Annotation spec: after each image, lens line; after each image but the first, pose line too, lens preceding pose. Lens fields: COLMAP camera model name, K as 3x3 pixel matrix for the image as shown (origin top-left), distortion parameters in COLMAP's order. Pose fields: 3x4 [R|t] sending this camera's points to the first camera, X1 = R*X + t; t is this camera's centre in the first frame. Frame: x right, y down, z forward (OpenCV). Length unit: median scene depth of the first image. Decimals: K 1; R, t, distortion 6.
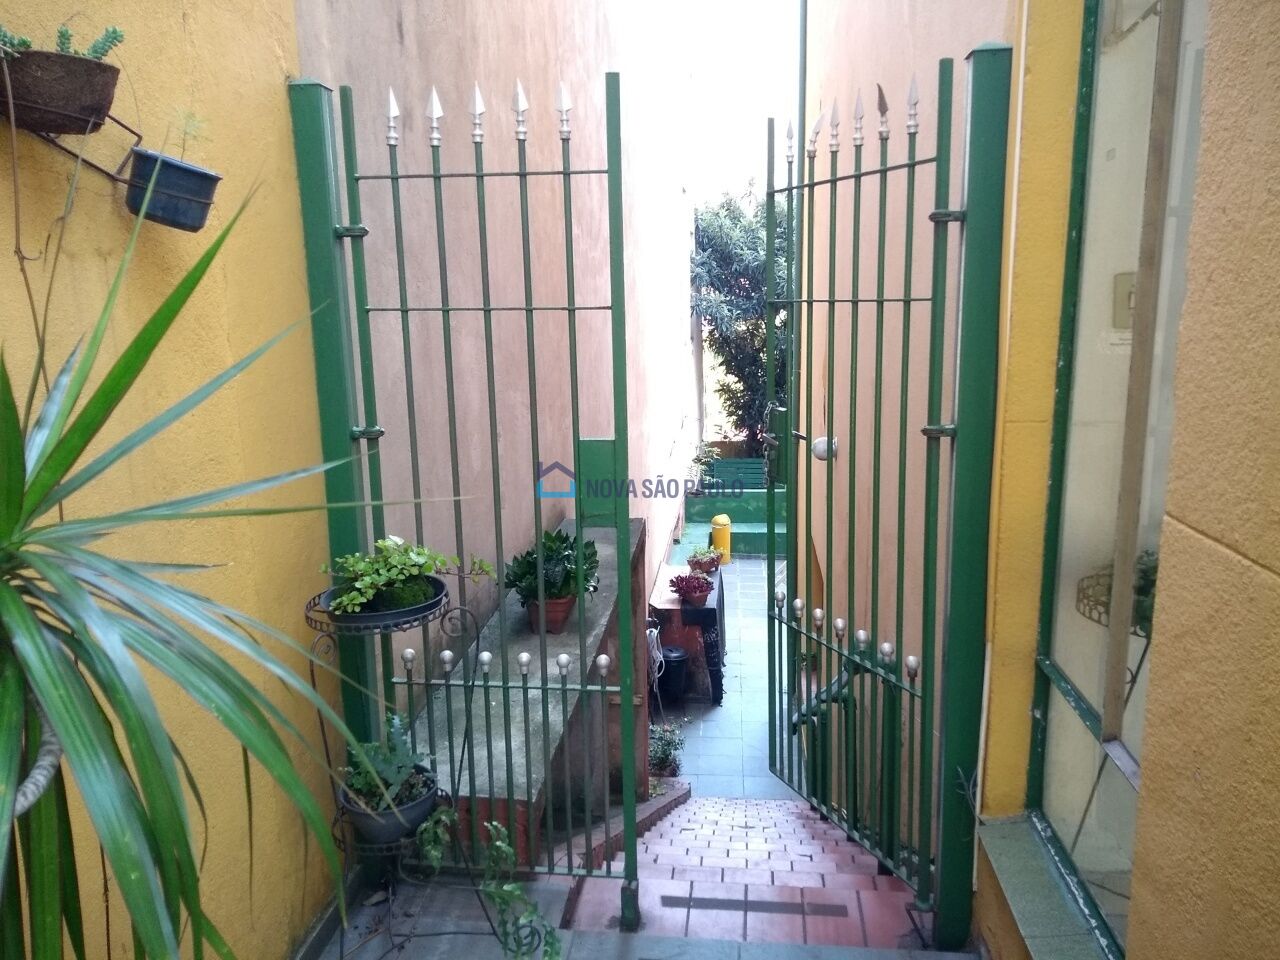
lens RADIAL K [[986.7, 0, 640.0], [0, 986.7, 480.0], [0, 0, 1]] dist [0.006546, 0.002733]
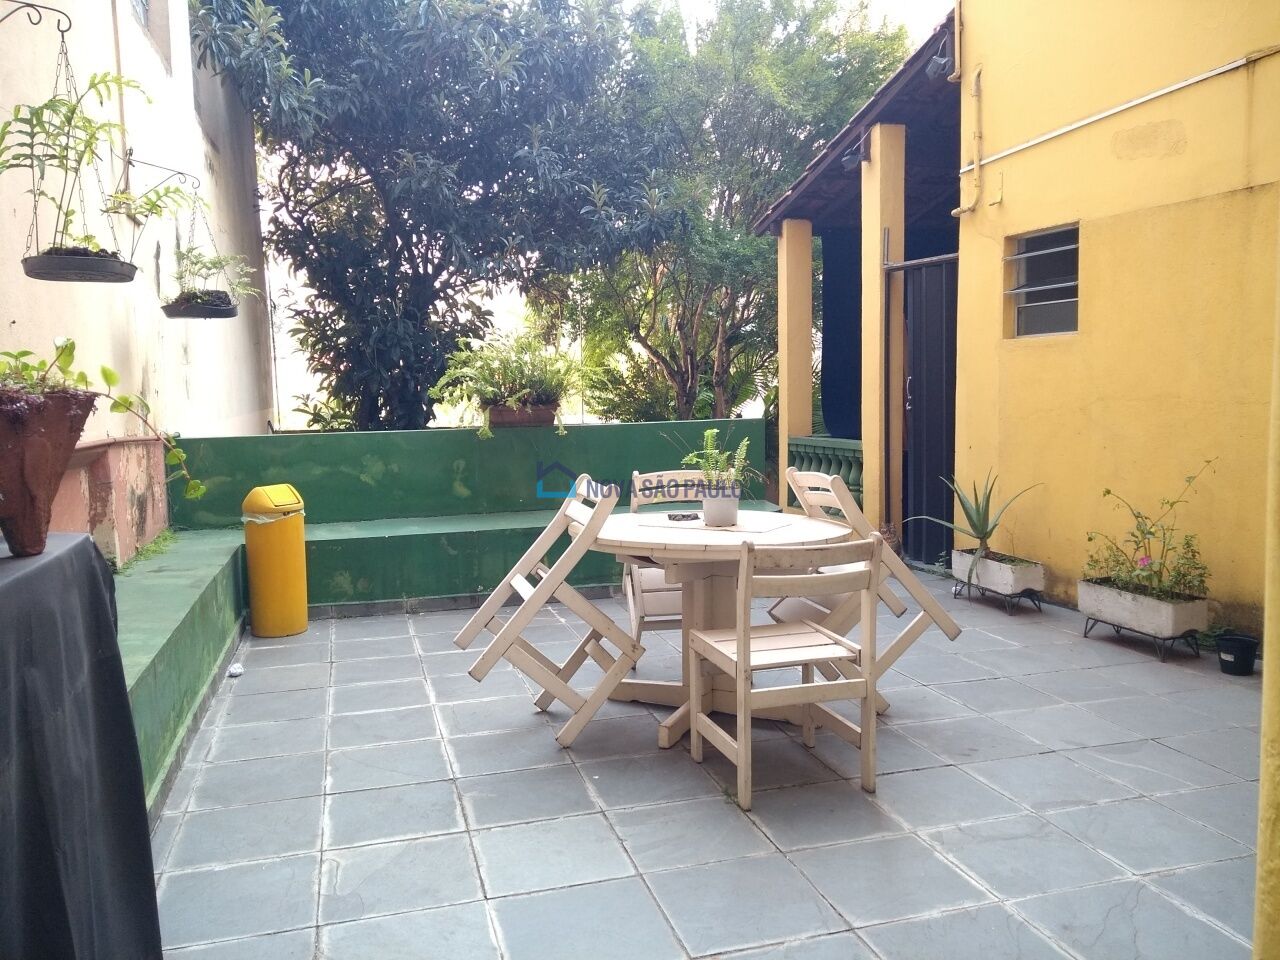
lens RADIAL K [[986.7, 0, 640.0], [0, 986.7, 480.0], [0, 0, 1]] dist [0.006546, 0.002733]
pose [[0.929351, -0.034137, 0.367617, 0.072194], [0.075087, 0.992382, -0.097669, 0.071634], [-0.361482, 0.118372, 0.924834, 0.630061]]
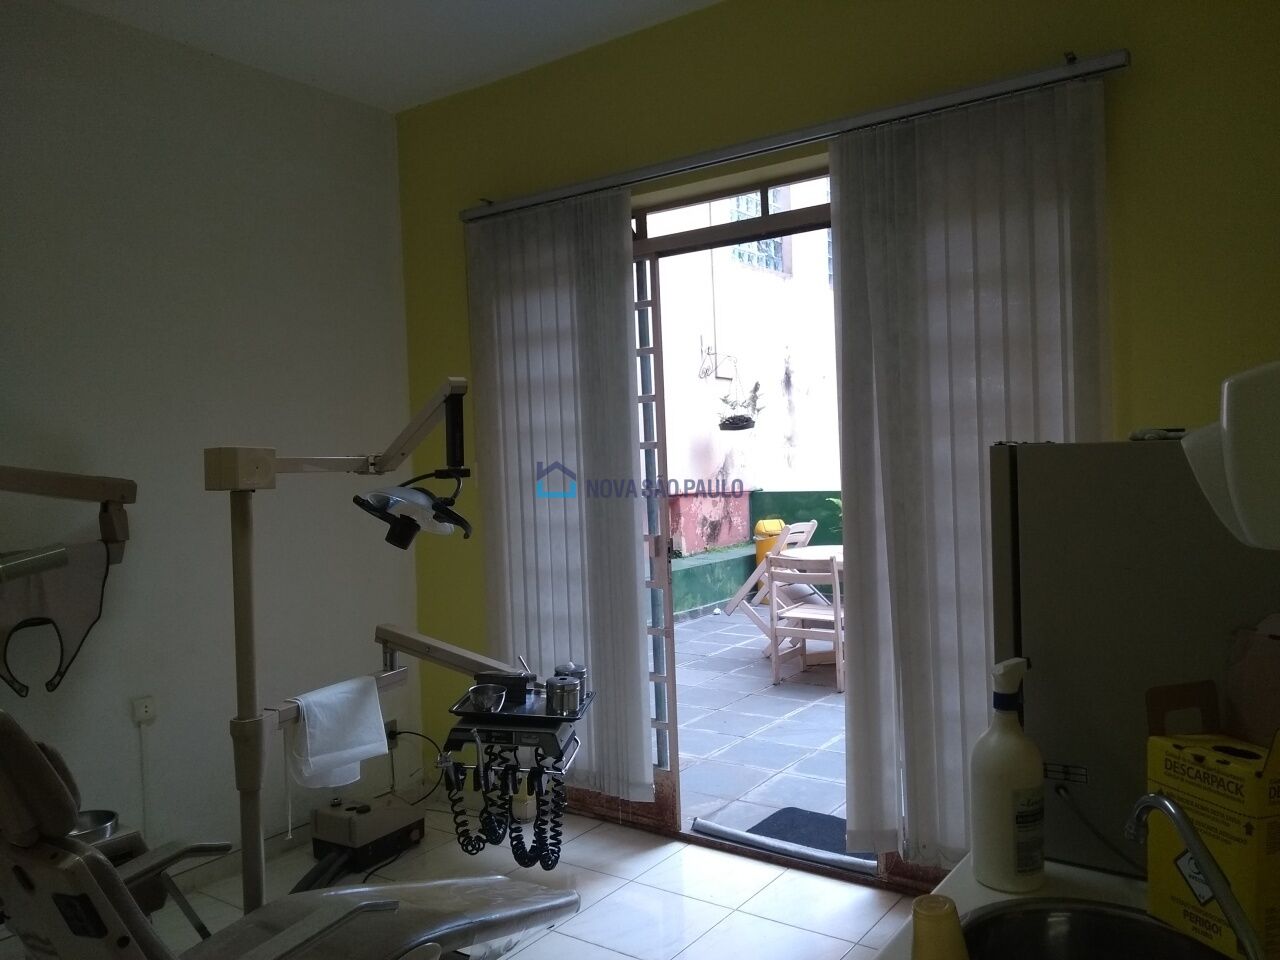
lens RADIAL K [[986.7, 0, 640.0], [0, 986.7, 480.0], [0, 0, 1]] dist [0.006546, 0.002733]
pose [[0.866001, 0.002562, -0.500035, 0.293401], [-0.081481, 0.987345, -0.136056, 0.093786], [0.493359, 0.158568, 0.855251, 0.443672]]
